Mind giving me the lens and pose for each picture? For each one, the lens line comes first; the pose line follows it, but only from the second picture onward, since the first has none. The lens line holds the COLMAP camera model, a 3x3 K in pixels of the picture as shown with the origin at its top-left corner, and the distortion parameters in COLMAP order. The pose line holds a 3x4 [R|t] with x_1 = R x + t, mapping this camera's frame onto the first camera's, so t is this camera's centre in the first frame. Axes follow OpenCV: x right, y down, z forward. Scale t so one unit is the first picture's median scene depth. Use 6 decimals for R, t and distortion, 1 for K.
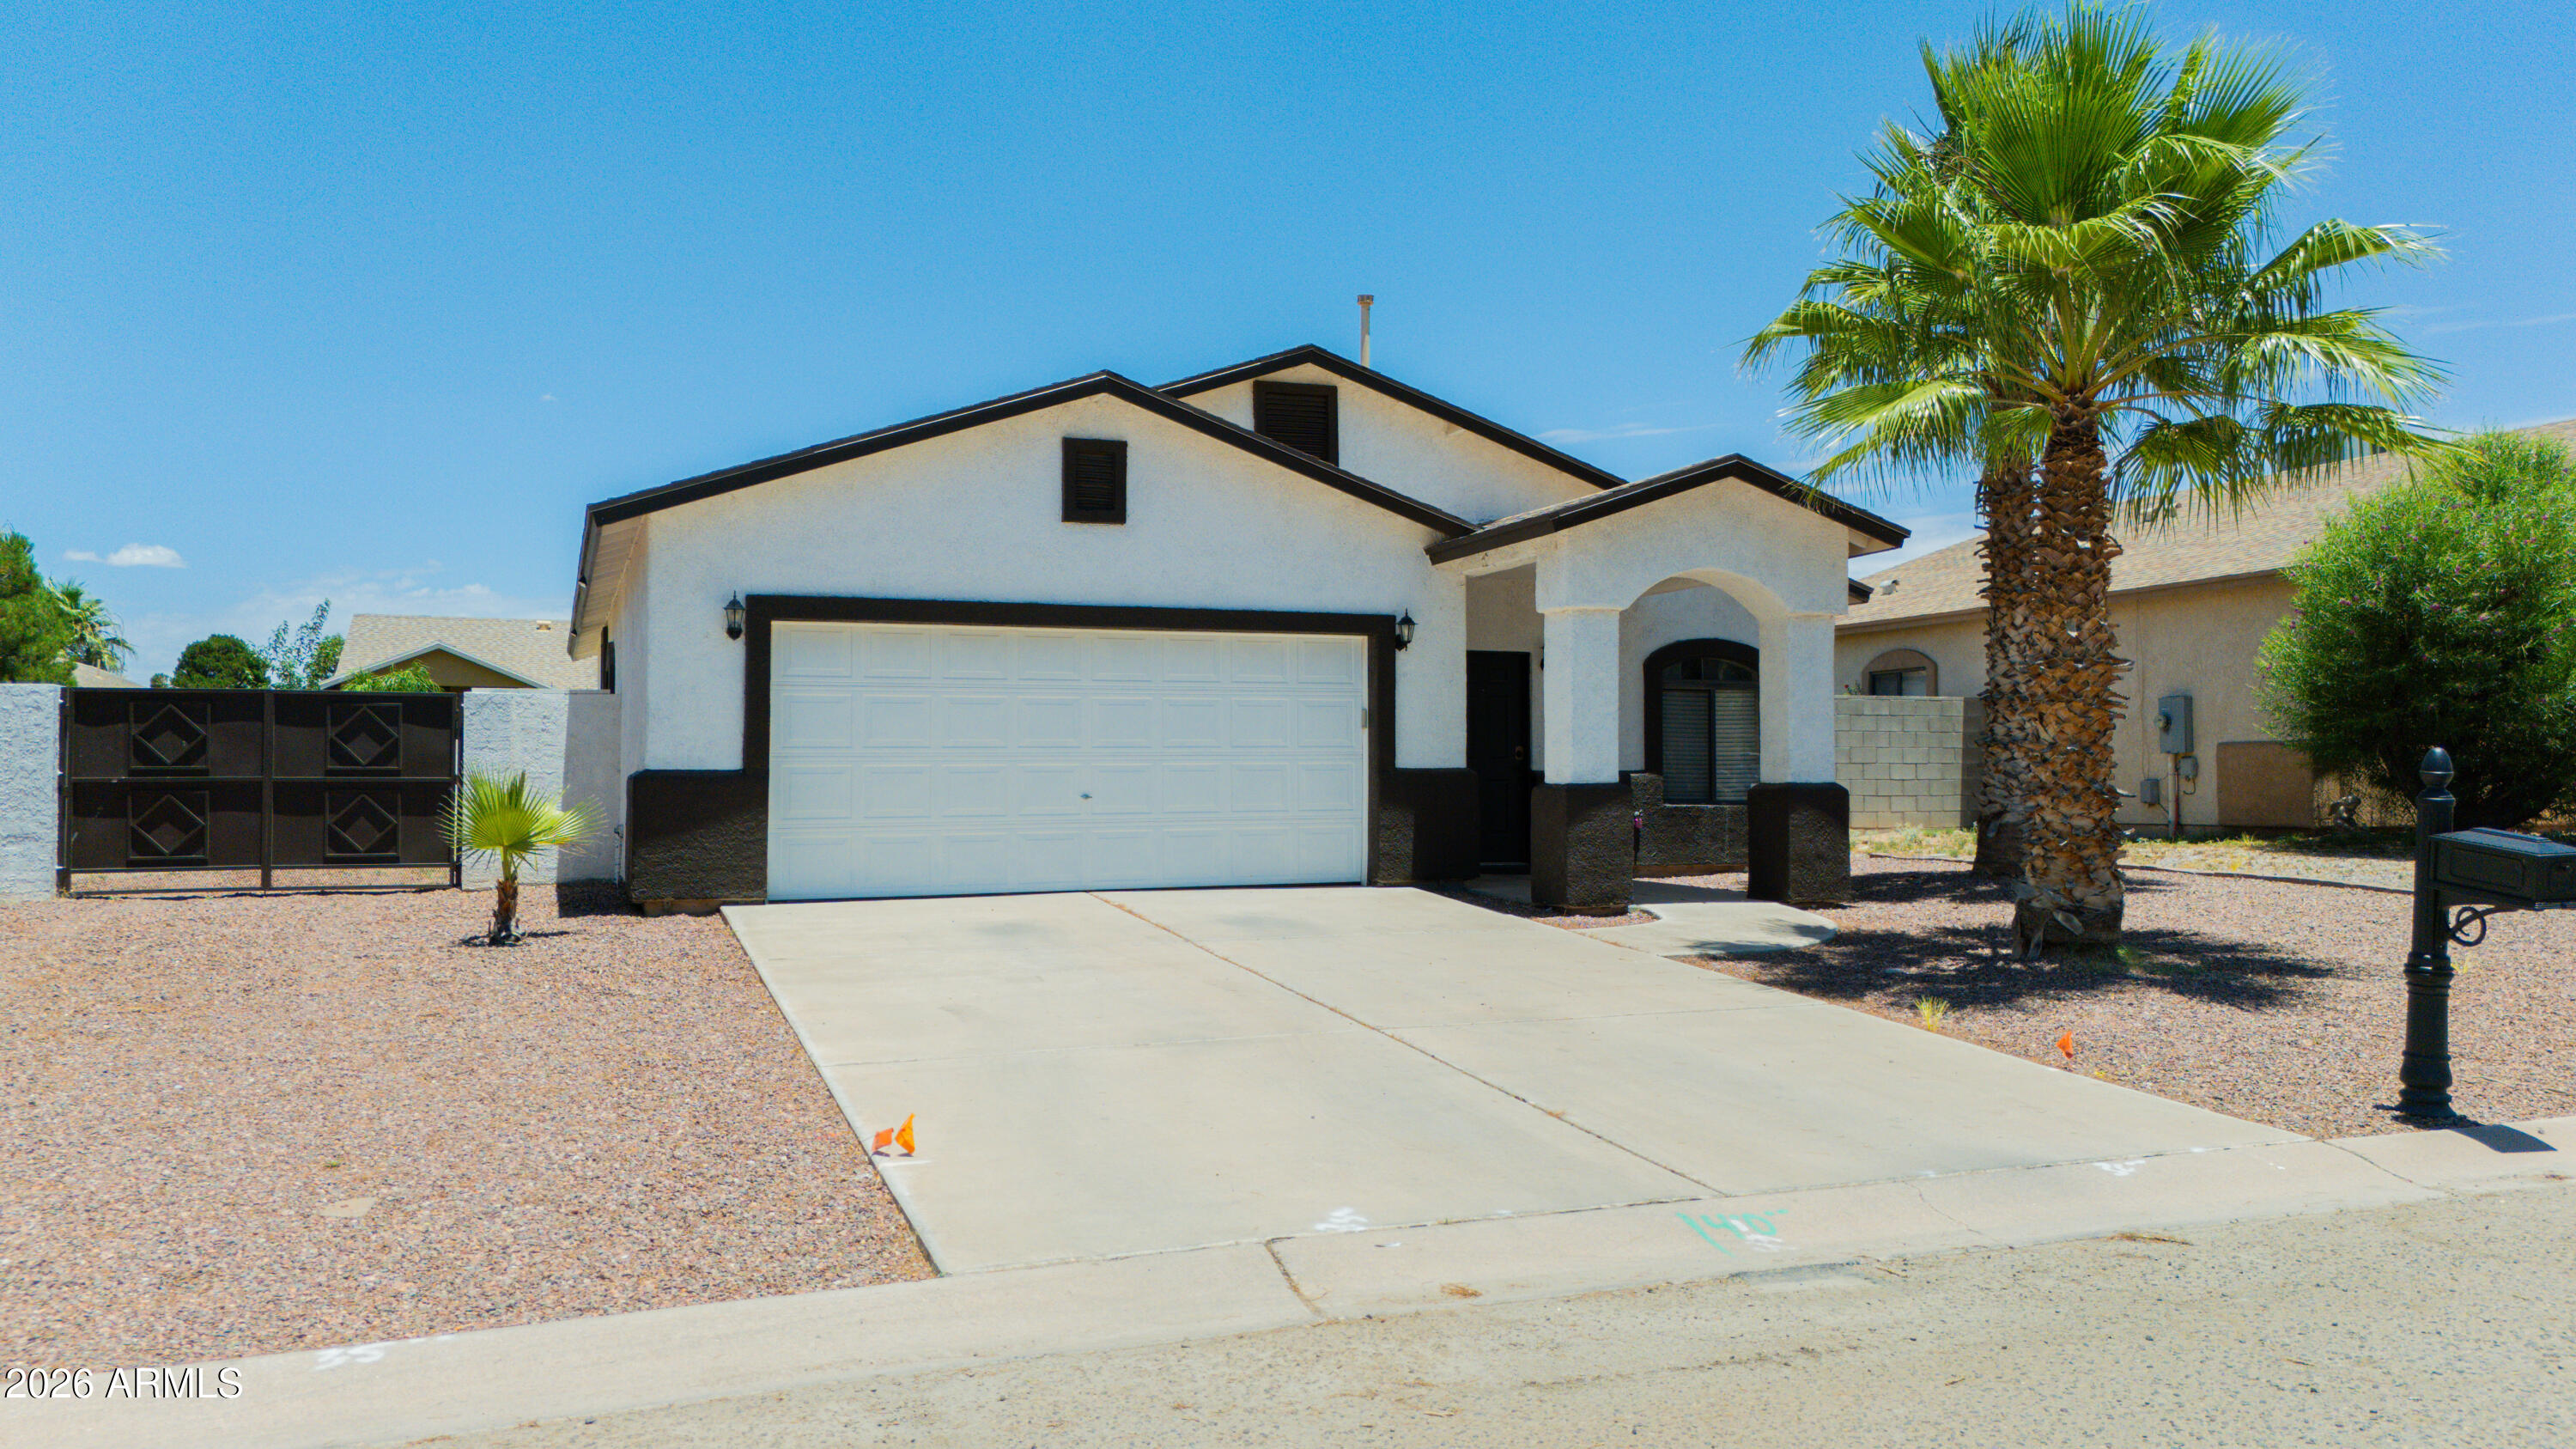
lens RADIAL K [[1896.8, 0, 1299.6], [0, 1896.8, 715.9], [0, 0, 1]] dist [0.080817, -0.087106]
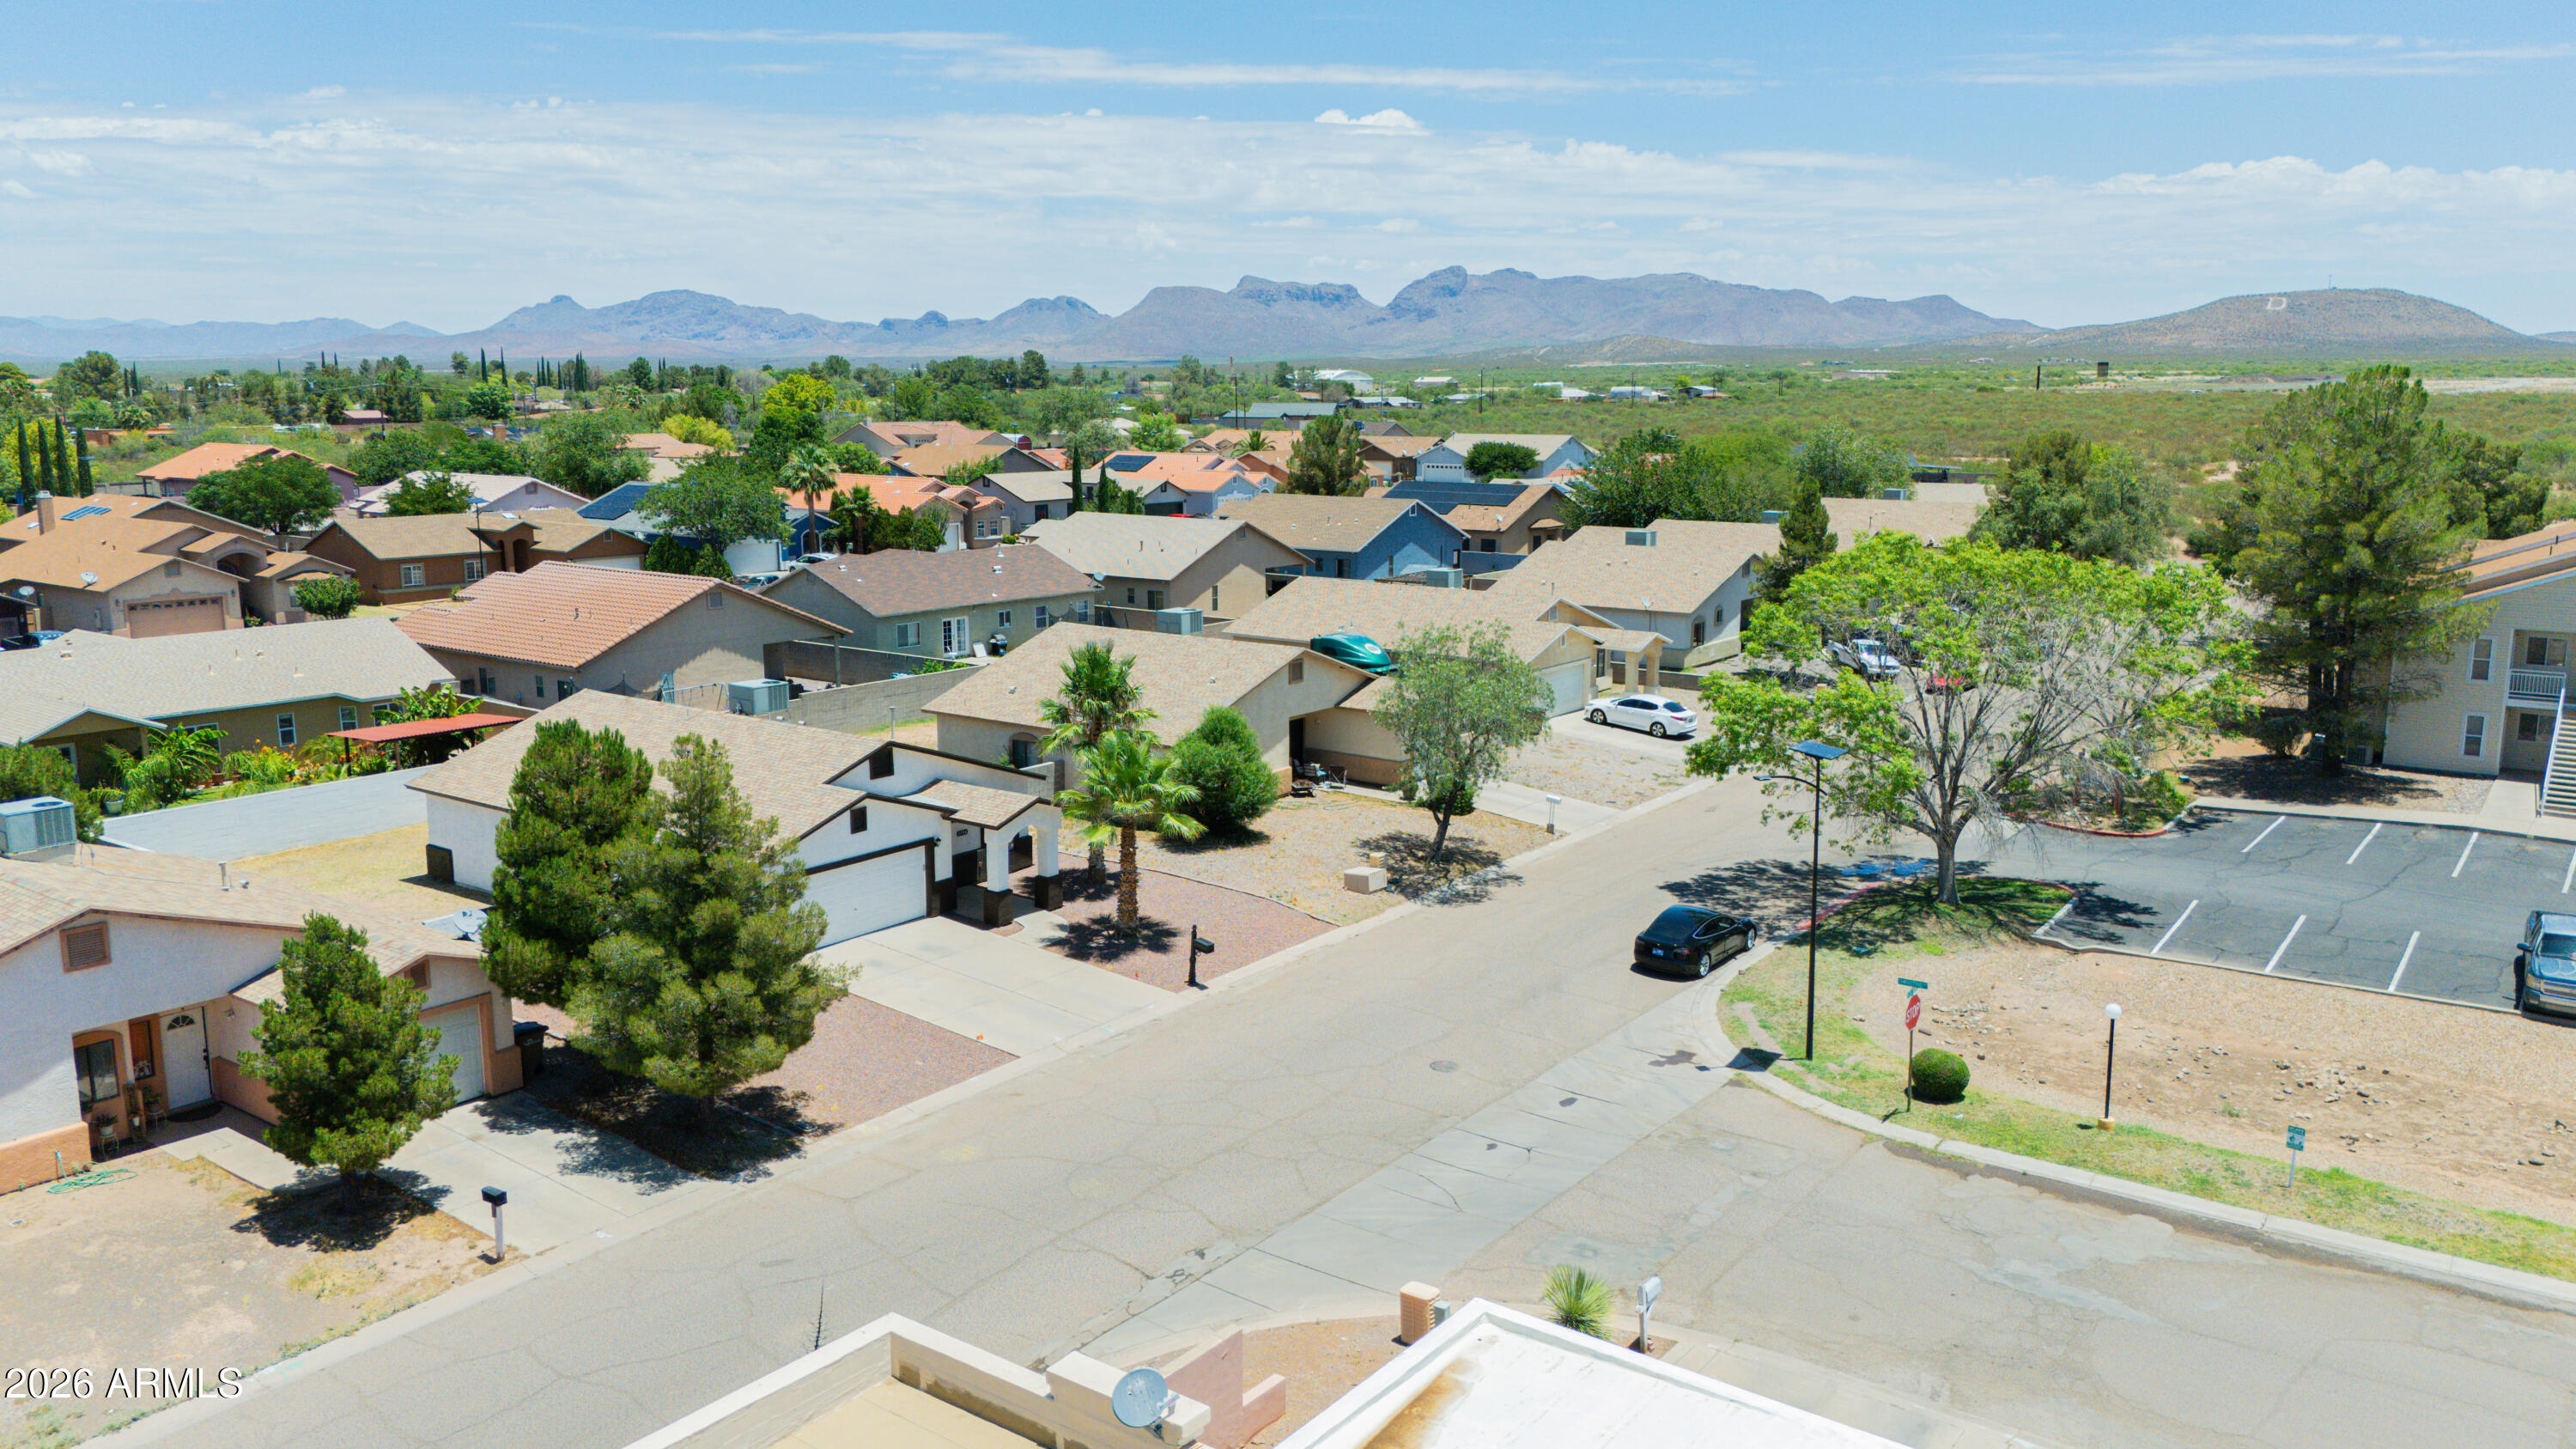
lens RADIAL K [[1896.8, 0, 1288.9], [0, 1896.8, 732.4], [0, 0, 1]] dist [0.080817, -0.087106]
pose [[0.849845, -0.089280, 0.519416, -1.210496], [-0.025304, 0.977498, 0.209420, -1.009834], [-0.526425, -0.191118, 0.828463, -2.188425]]
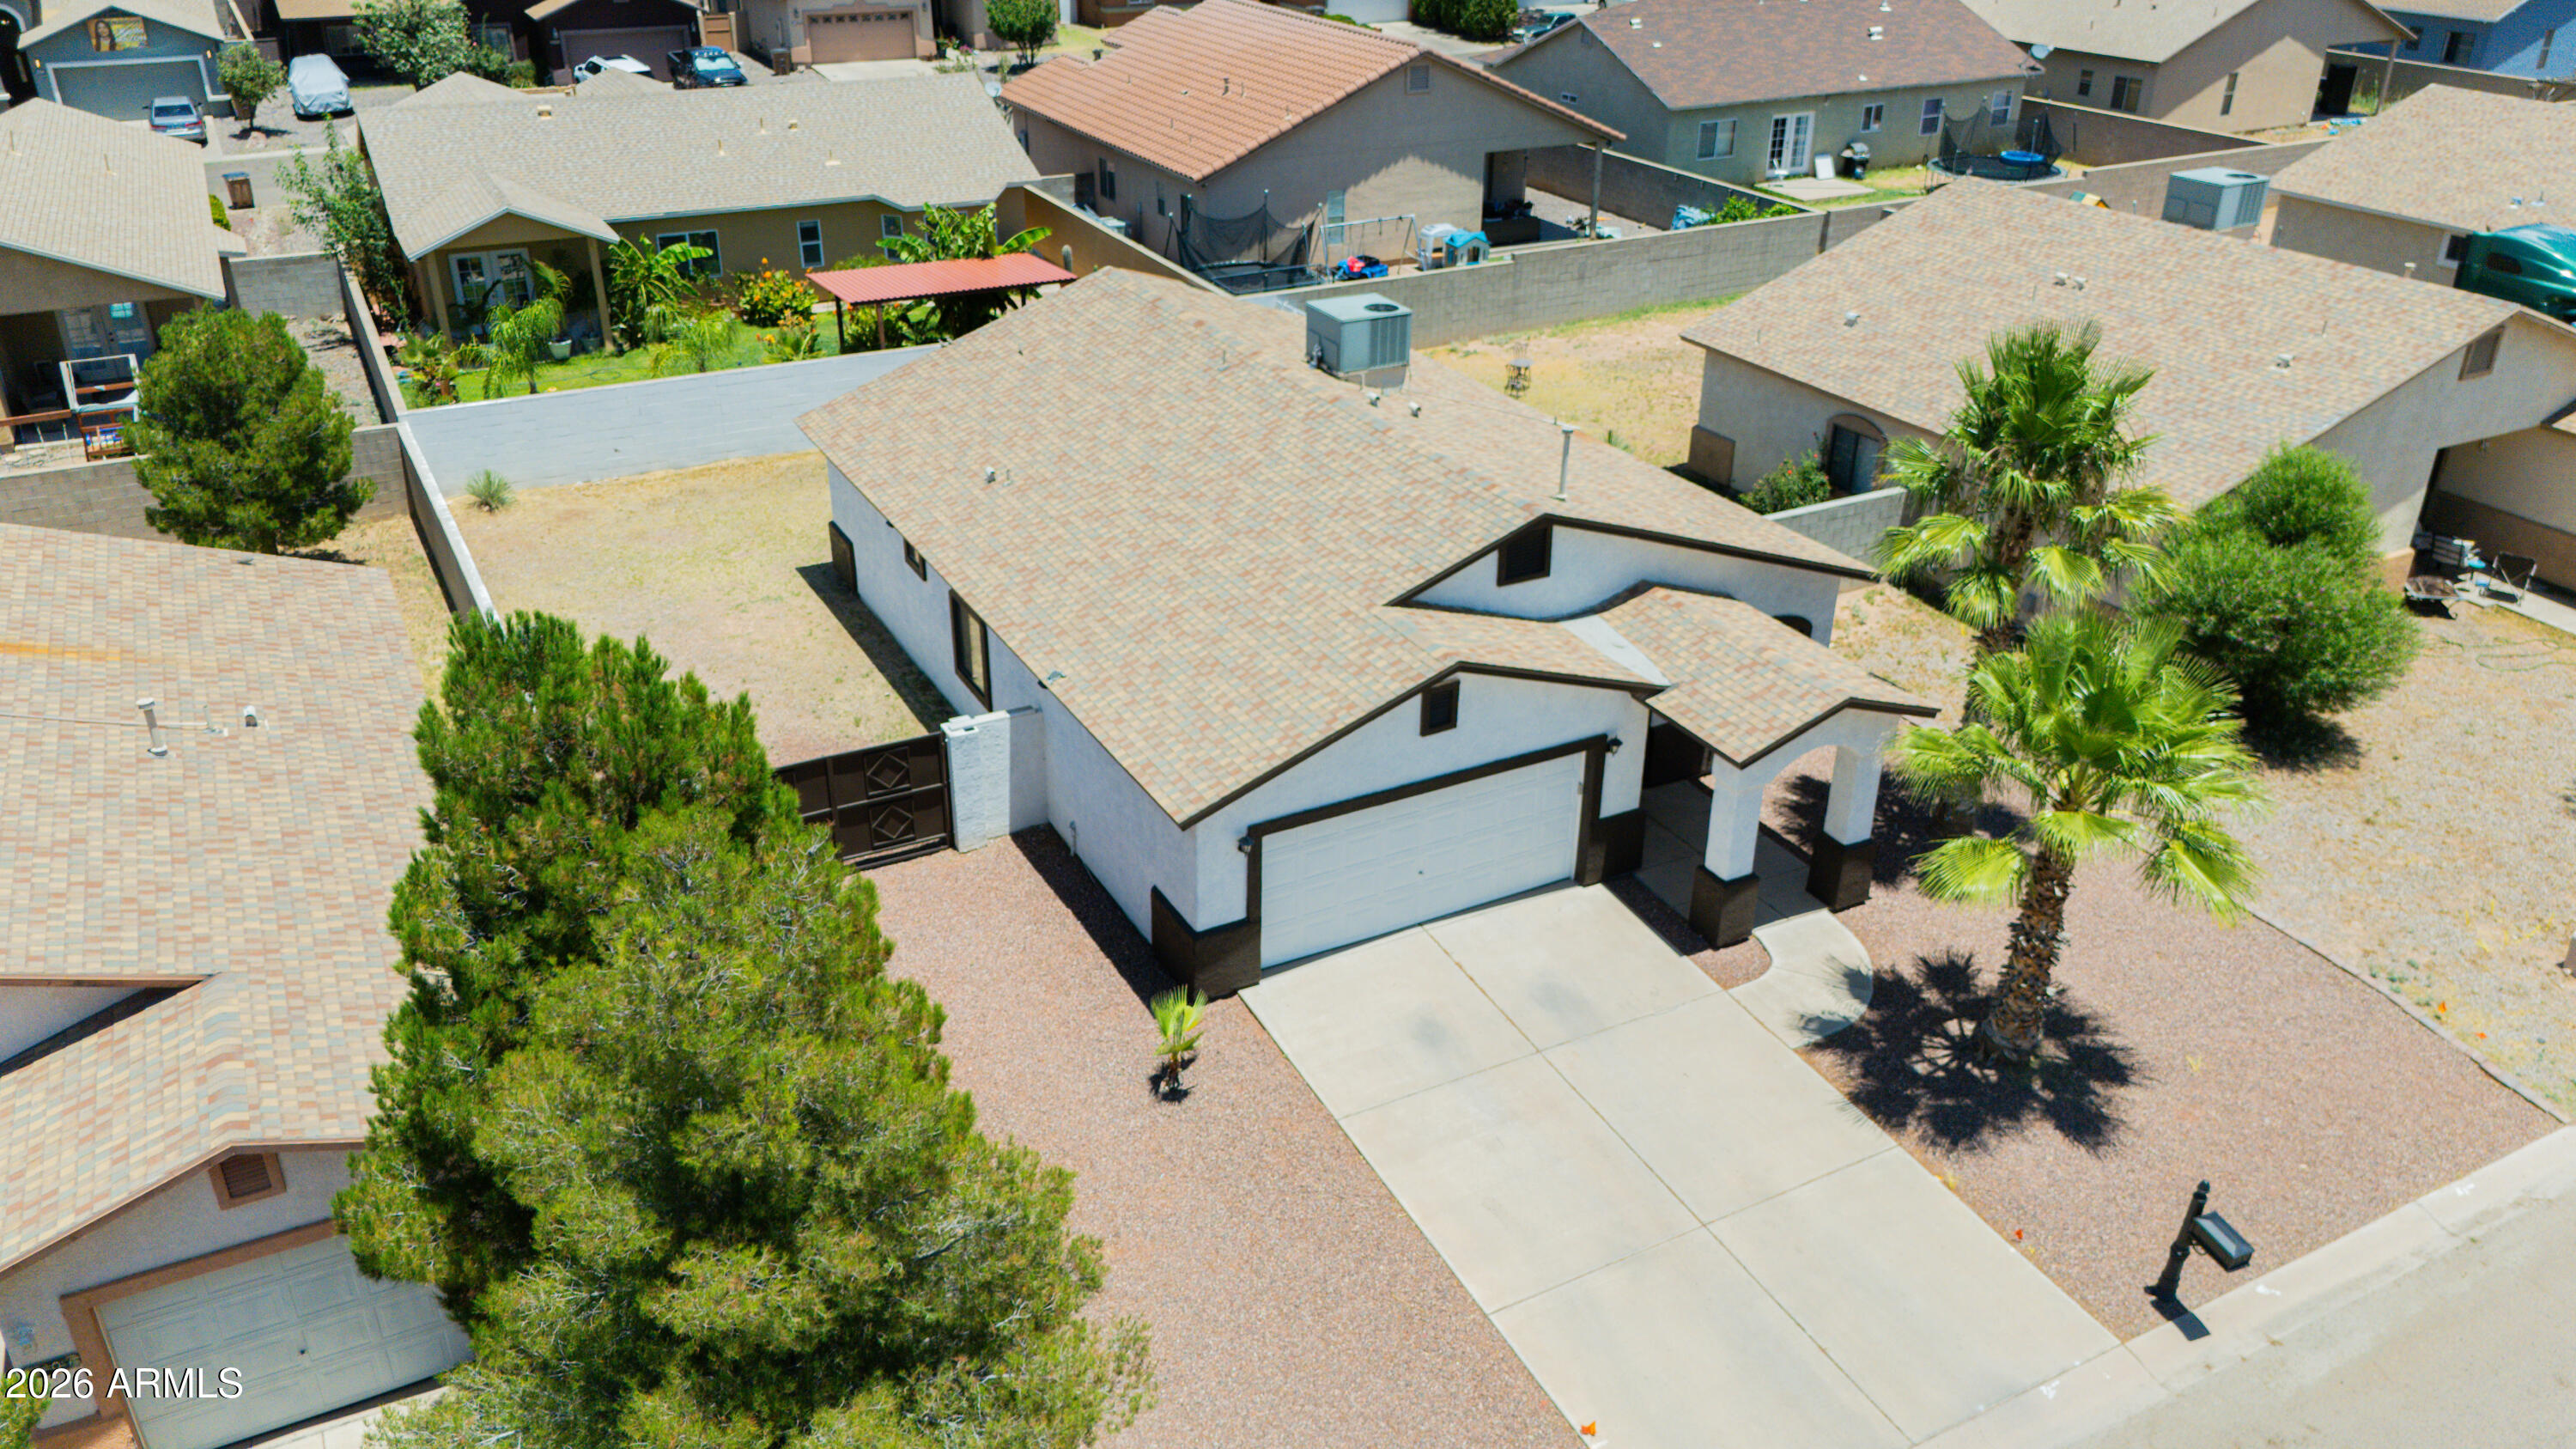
lens RADIAL K [[1896.8, 0, 1294.2], [0, 1896.8, 720.4], [0, 0, 1]] dist [0.080817, -0.087106]
pose [[0.992811, -0.042580, 0.111867, -0.402429], [-0.017179, 0.874226, 0.485216, -0.869537], [-0.118457, -0.483649, 0.867209, -0.332452]]
